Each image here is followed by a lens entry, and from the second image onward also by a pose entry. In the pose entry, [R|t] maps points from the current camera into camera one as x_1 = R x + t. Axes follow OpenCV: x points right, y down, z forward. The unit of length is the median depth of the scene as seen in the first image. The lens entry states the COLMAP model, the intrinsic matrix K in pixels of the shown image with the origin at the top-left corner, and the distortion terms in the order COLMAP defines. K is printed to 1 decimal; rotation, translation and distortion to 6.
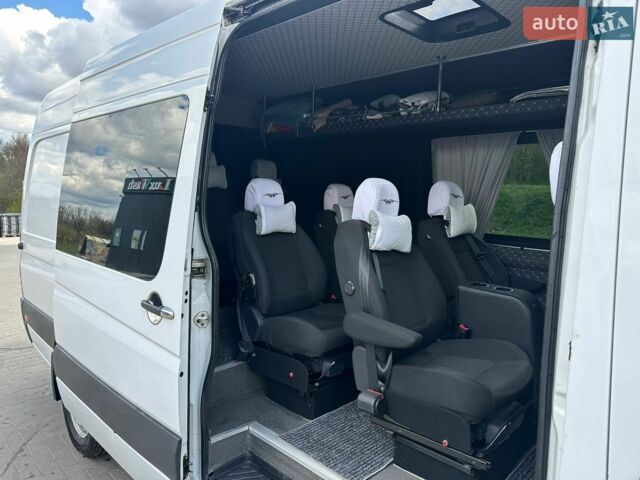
lens RADIAL K [[447.9, 0, 318.9], [0, 447.9, 228.6], [0, 0, 1]] dist [0.041225, -0.176354]
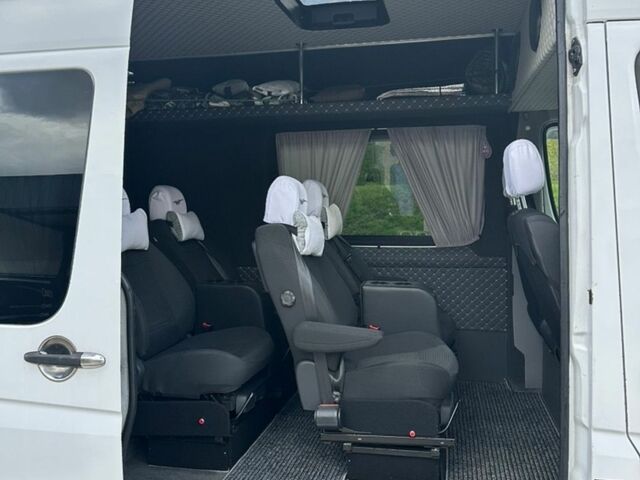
lens RADIAL K [[604.8, 0, 320.0], [0, 604.8, 240.0], [0, 0, 1]] dist [0.021728, 0.014782]
pose [[0.811064, -0.066332, 0.581184, -0.452297], [0.076824, 0.997023, 0.006582, 0.010618], [-0.579890, 0.039310, 0.813746, -0.015211]]
